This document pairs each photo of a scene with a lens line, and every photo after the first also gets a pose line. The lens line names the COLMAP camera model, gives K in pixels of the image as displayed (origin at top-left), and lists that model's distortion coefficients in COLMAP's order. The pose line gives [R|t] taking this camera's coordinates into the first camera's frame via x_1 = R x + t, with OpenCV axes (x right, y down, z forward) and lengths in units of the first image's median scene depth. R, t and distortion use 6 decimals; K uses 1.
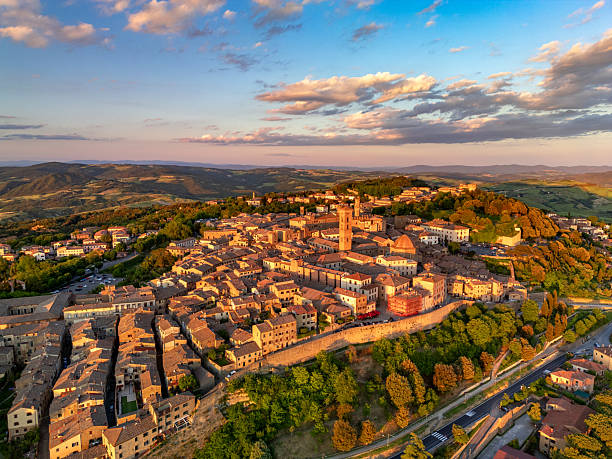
lens RADIAL K [[423.7, 0, 306.0], [0, 423.7, 229.5], [0, 0, 1]] dist [0.062899, -0.048400]
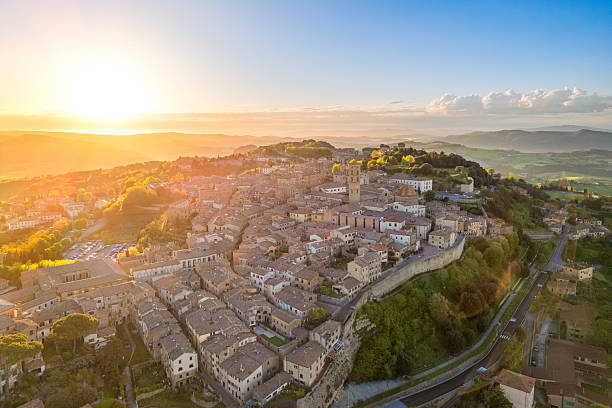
lens RADIAL K [[425.0, 0, 305.9], [0, 425.0, 174.3], [0, 0, 1]] dist [0.080215, -0.086722]
pose [[0.968081, -0.034341, 0.248276, -0.466224], [0.045118, 0.998265, -0.037844, 0.024678], [-0.246545, 0.047837, 0.967950, -0.079547]]
